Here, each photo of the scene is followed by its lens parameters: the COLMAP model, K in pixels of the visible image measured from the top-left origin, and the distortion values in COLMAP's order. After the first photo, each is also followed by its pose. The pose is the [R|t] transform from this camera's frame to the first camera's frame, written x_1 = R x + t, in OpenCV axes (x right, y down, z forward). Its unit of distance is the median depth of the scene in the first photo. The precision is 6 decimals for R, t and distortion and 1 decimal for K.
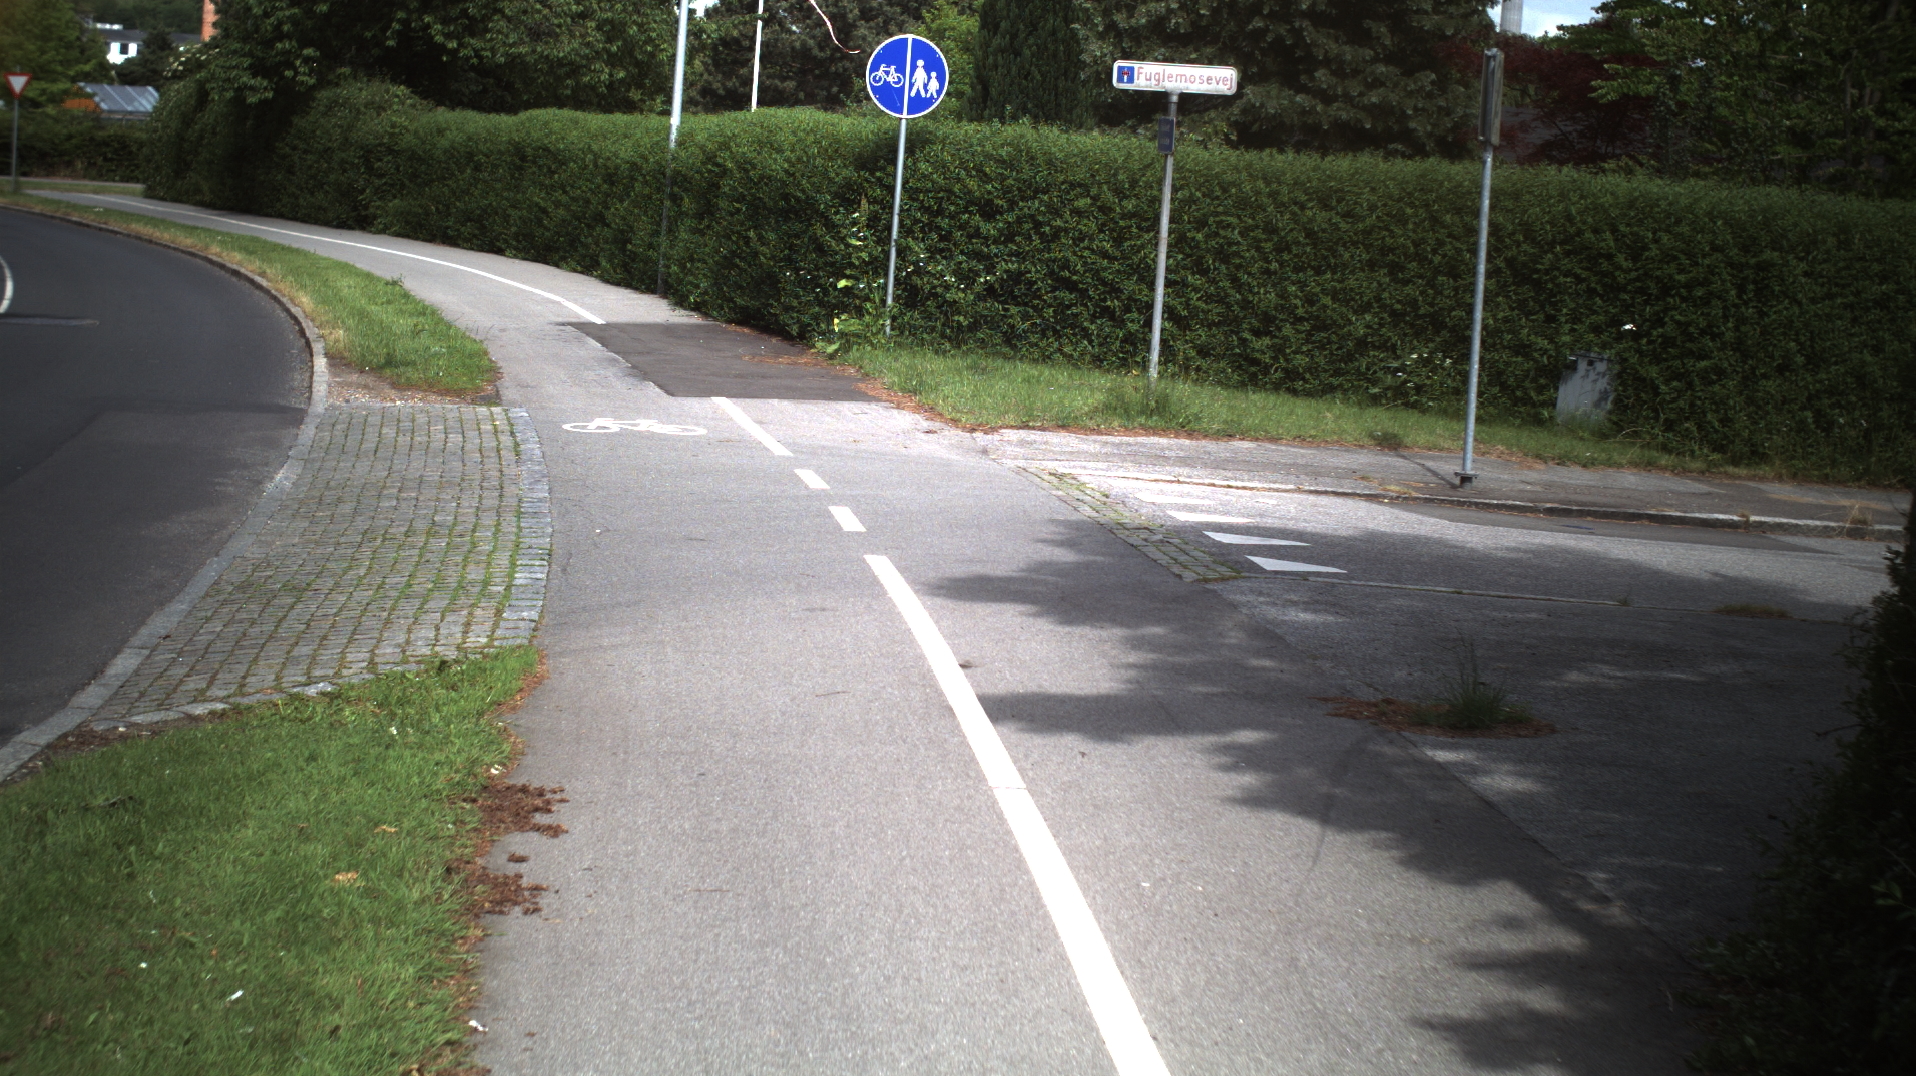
lens RADIAL K [[3296.2, 0, 958.0], [0, 3296.2, 538.0], [0, 0, 1]] dist [-0.298909, 0.381494]
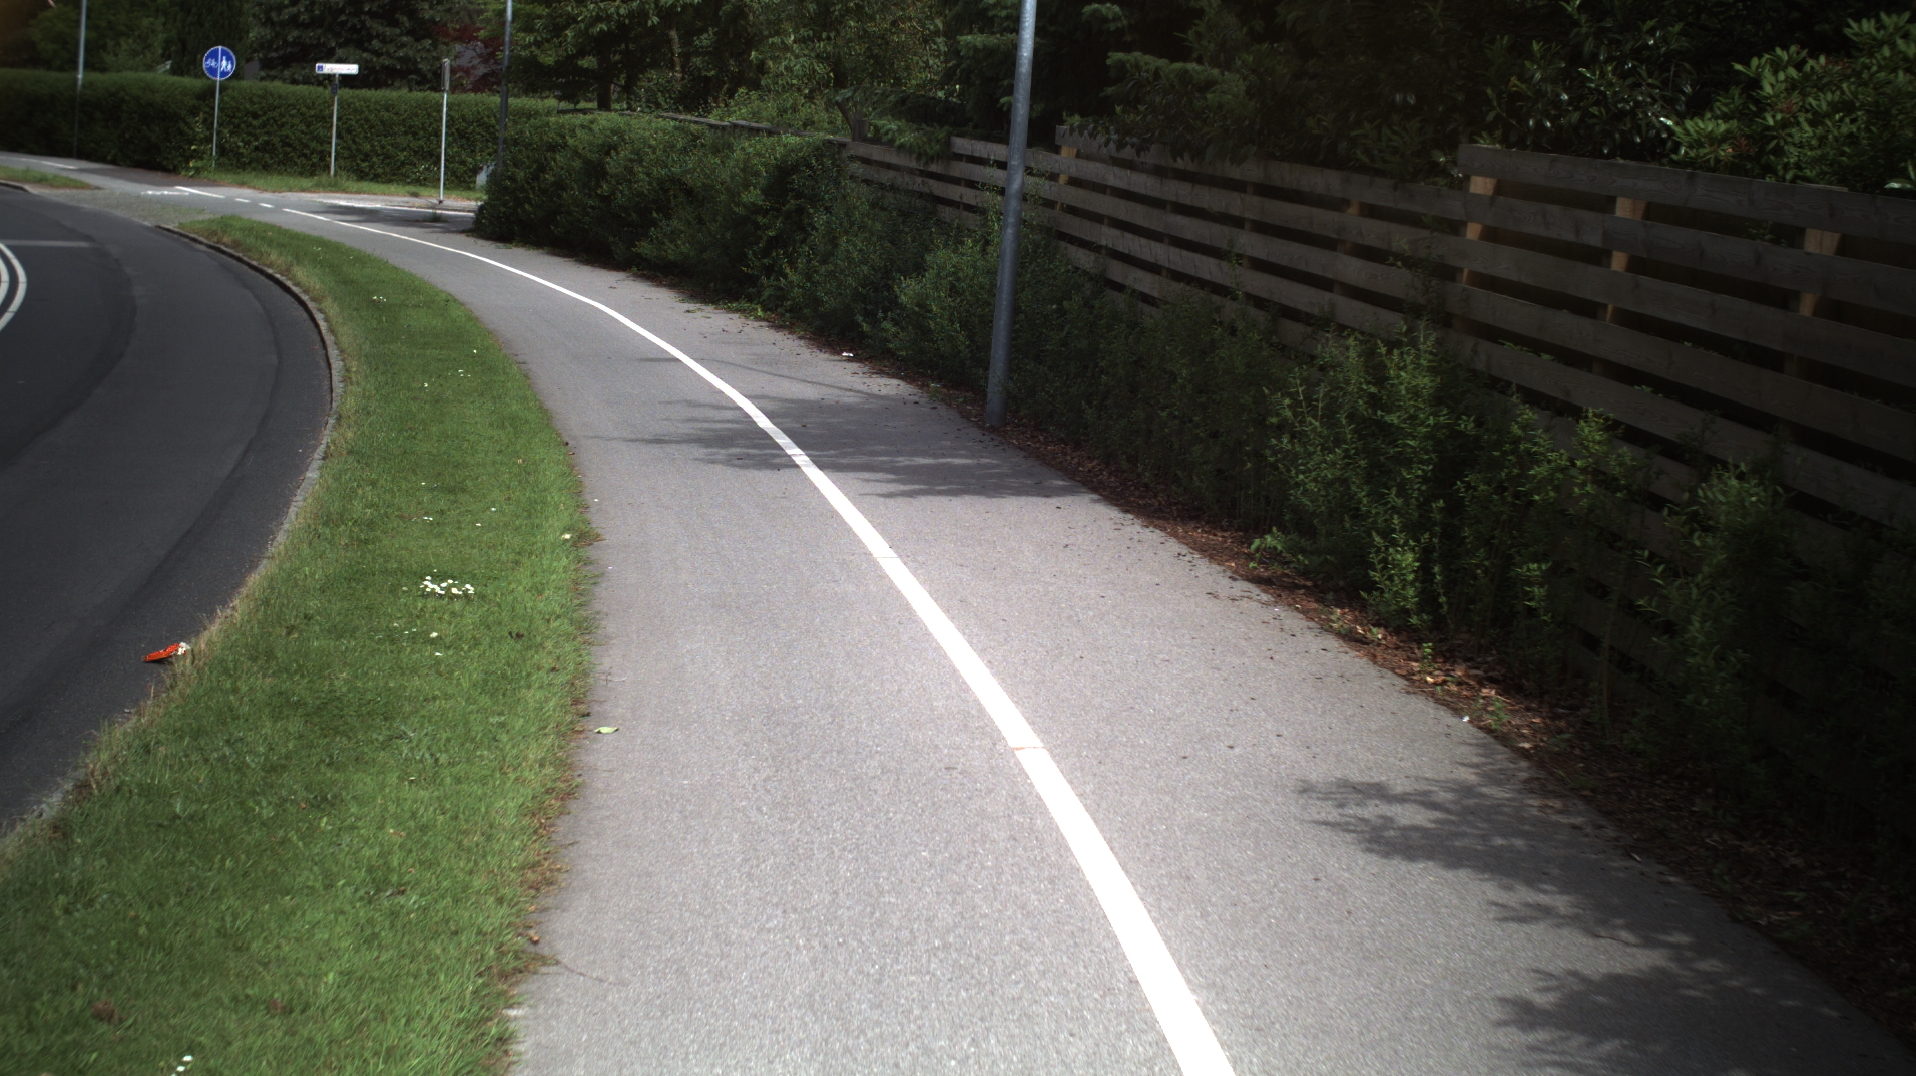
lens RADIAL K [[3296.2, 0, 958.0], [0, 3296.2, 538.0], [0, 0, 1]] dist [-0.298909, 0.381494]
pose [[0.955798, -0.048911, 0.289928, -0.205195], [0.038295, 0.998376, 0.042182, 0.135785], [-0.291520, -0.029214, 0.956119, -1.504197]]
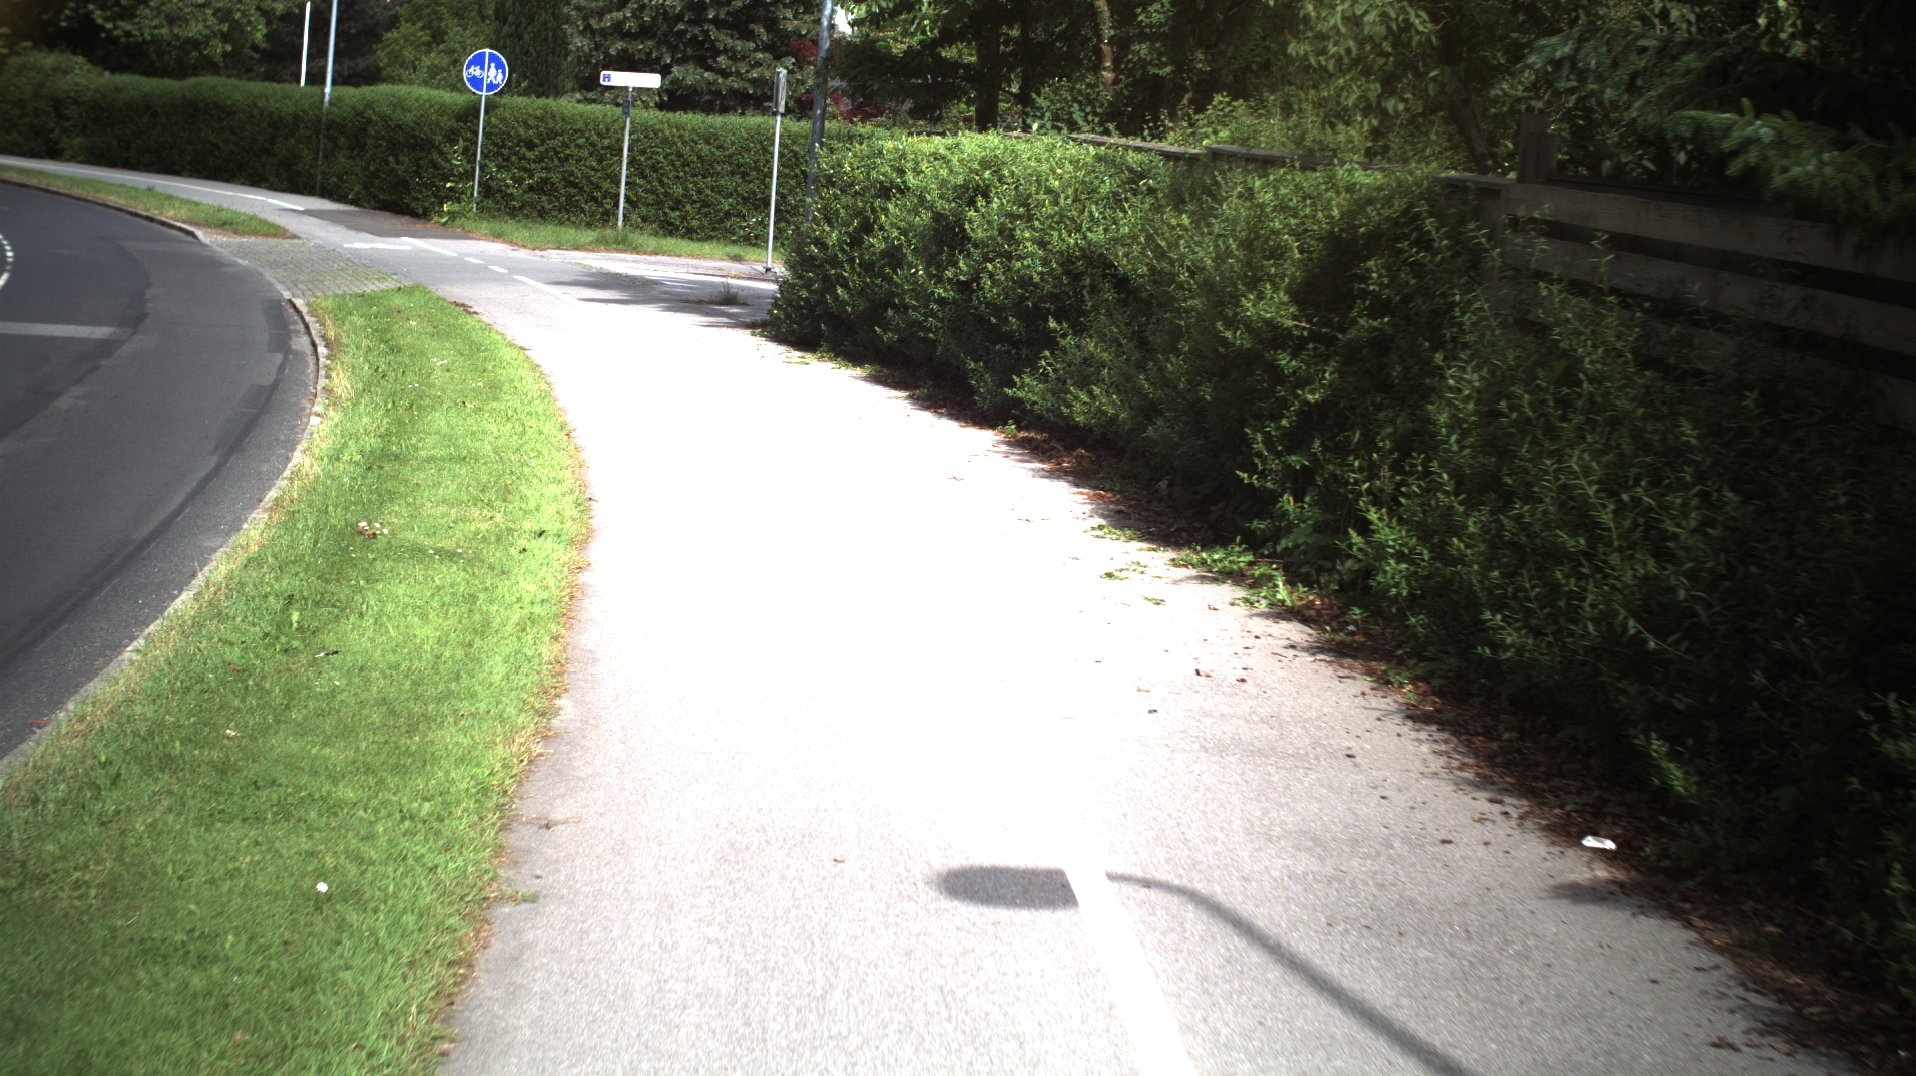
lens RADIAL K [[3296.2, 0, 958.0], [0, 3296.2, 538.0], [0, 0, 1]] dist [-0.298909, 0.381494]
pose [[0.986020, -0.010434, 0.166302, -0.059808], [0.007246, 0.999778, 0.019769, 0.085657], [-0.166472, -0.018287, 0.985877, -0.844883]]
